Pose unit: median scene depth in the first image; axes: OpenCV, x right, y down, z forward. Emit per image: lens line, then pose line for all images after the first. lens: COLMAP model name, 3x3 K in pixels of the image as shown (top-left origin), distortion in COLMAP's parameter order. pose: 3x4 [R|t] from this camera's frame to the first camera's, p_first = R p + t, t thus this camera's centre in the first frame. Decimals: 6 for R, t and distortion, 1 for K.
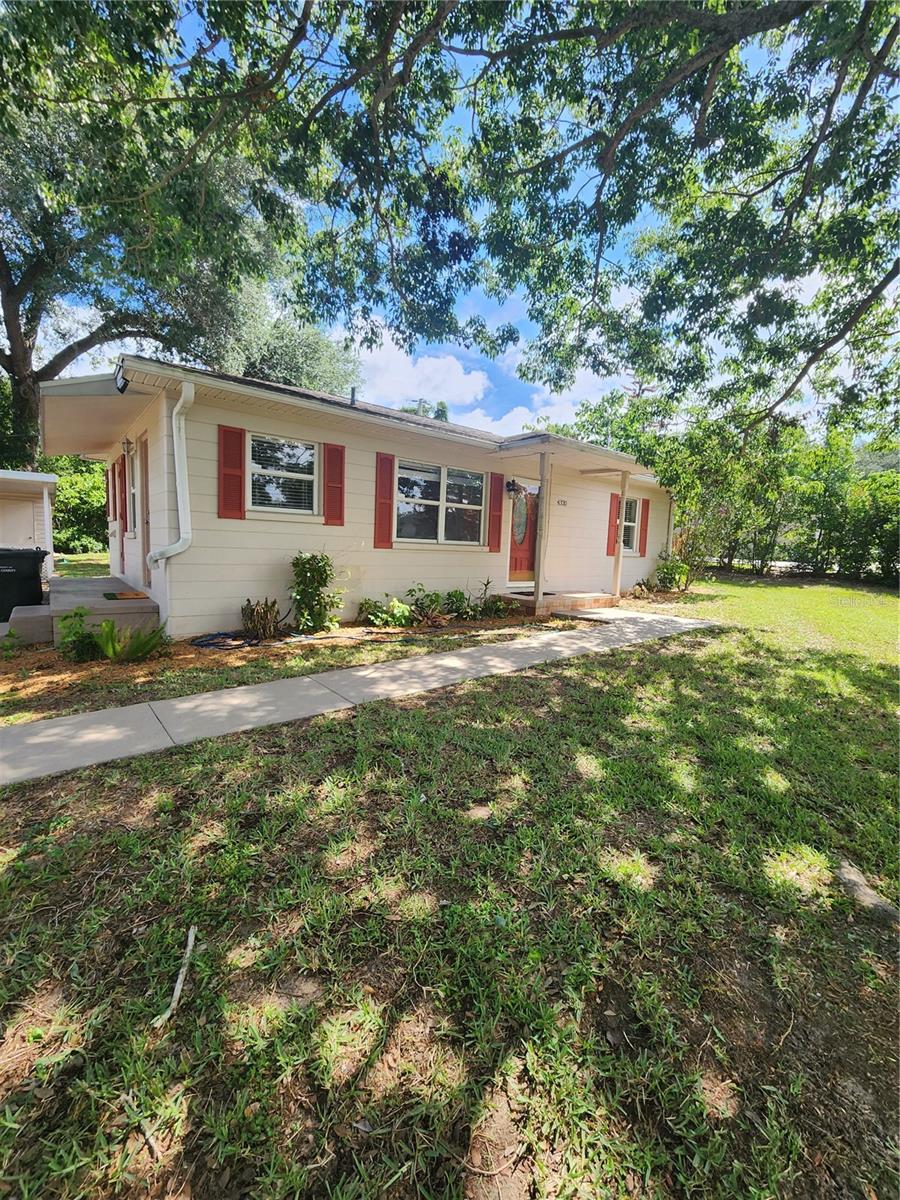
lens RADIAL K [[481.4, 0, 449.5], [0, 481.4, 597.6], [0, 0, 1]] dist [-0.000495, 0.000006]
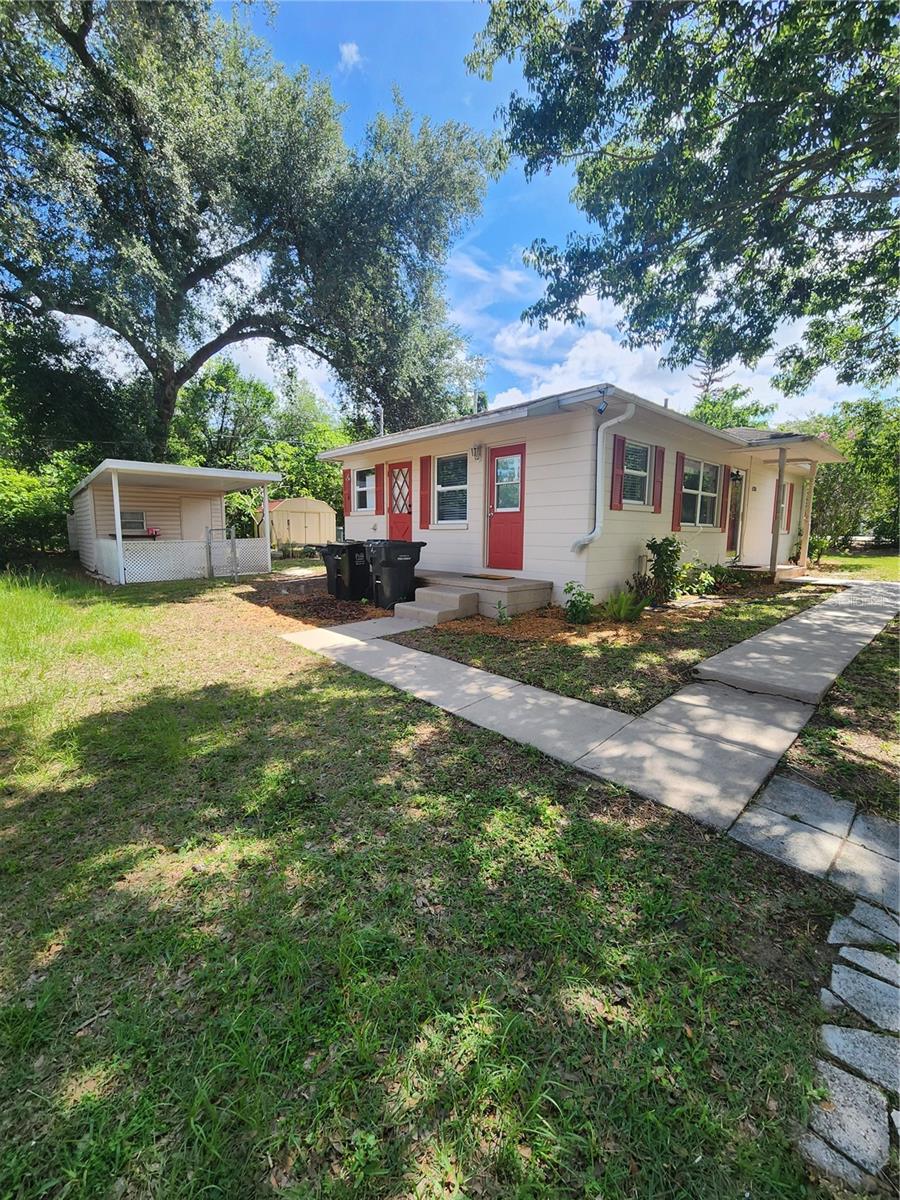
lens RADIAL K [[481.4, 0, 451.0], [0, 481.4, 596.6], [0, 0, 1]] dist [-0.000495, 0.000006]
pose [[0.998180, -0.030258, 0.052174, -0.388614], [0.028666, 0.999108, 0.031001, 0.005385], [-0.053065, -0.029449, 0.998157, -0.094205]]
